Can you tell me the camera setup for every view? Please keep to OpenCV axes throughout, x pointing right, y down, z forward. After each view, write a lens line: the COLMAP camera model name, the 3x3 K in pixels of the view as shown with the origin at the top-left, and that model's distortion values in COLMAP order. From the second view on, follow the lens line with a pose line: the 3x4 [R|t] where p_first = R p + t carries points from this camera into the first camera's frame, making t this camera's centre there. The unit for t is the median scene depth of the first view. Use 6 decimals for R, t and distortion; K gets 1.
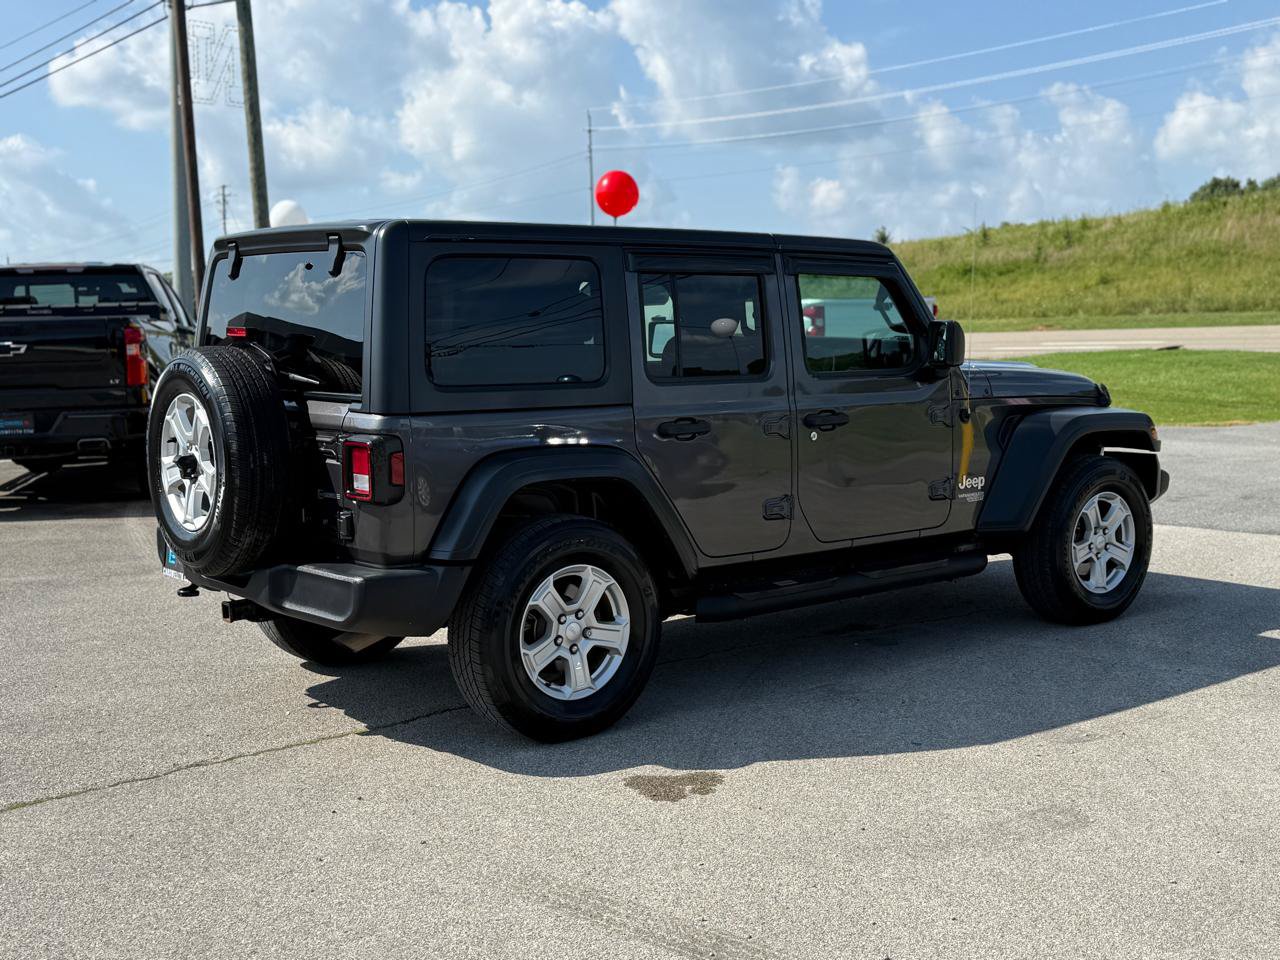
lens RADIAL K [[1488.2, 0, 650.6], [0, 1488.2, 487.0], [0, 0, 1]] dist [0.228280, -0.509156]
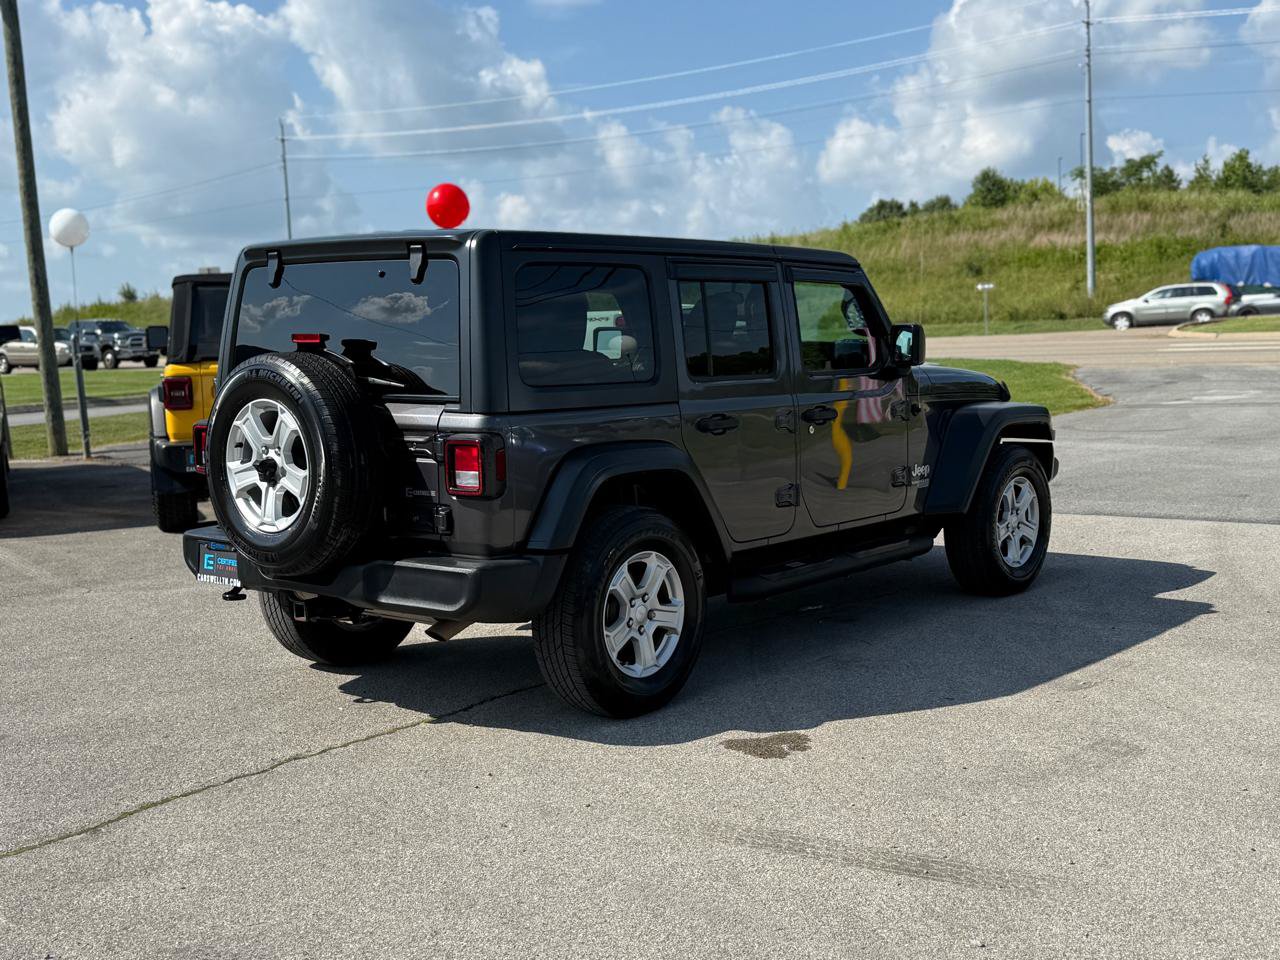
lens RADIAL K [[1488.2, 0, 650.6], [0, 1488.2, 487.0], [0, 0, 1]] dist [0.228280, -0.509156]
pose [[0.979196, -0.029375, 0.200780, -0.243039], [0.031269, 0.999491, -0.006269, 0.011928], [-0.200493, 0.012417, 0.979616, -0.050344]]
